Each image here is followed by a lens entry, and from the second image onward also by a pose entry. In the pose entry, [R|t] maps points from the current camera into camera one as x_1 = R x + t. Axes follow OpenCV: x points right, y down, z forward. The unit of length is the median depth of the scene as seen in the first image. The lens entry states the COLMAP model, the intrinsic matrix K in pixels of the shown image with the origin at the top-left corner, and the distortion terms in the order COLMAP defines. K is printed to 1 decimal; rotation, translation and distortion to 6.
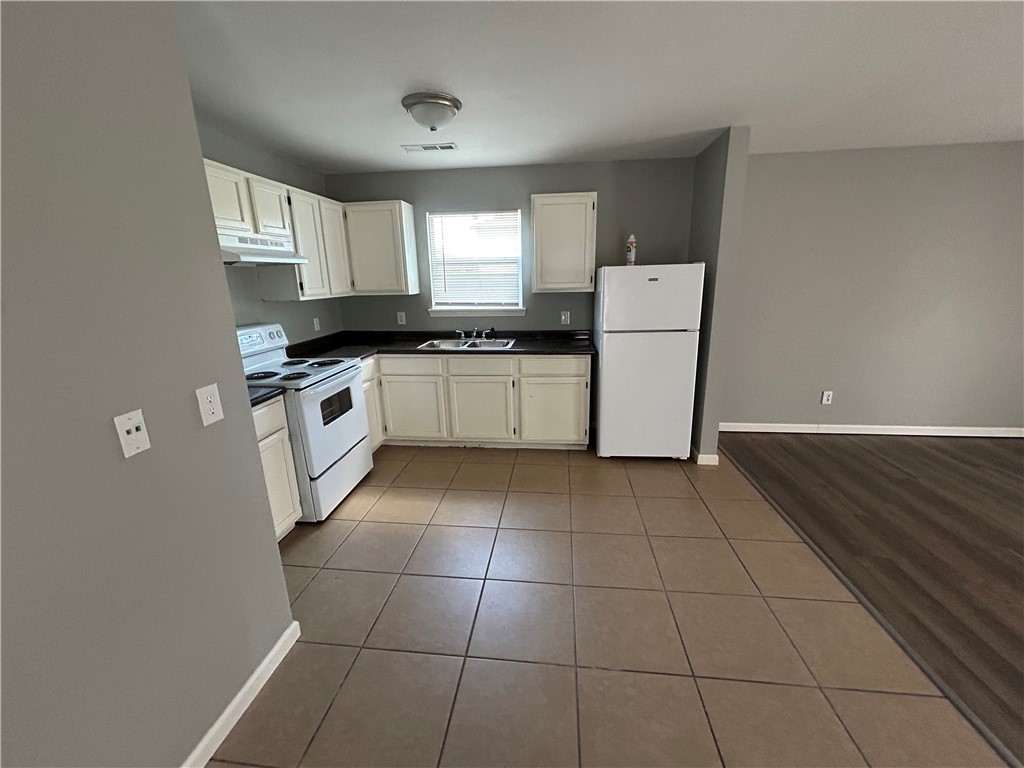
lens RADIAL K [[414.0, 0, 512.0], [0, 414.0, 384.0], [0, 0, 1]] dist [0.000050, -0.000208]
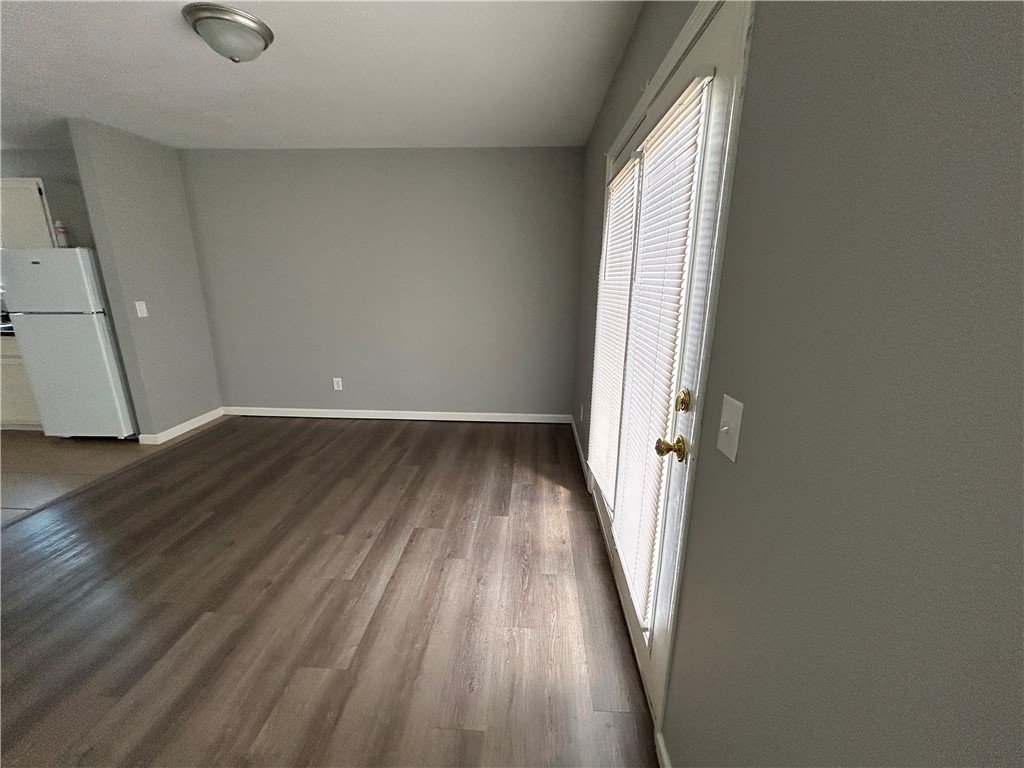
lens RADIAL K [[414.0, 0, 512.0], [0, 414.0, 384.0], [0, 0, 1]] dist [0.000050, -0.000208]
pose [[0.997606, 0.011702, 0.068160, 1.253286], [-0.011935, 0.999924, 0.003020, 0.027961], [-0.068119, -0.003826, 0.997670, -0.096428]]
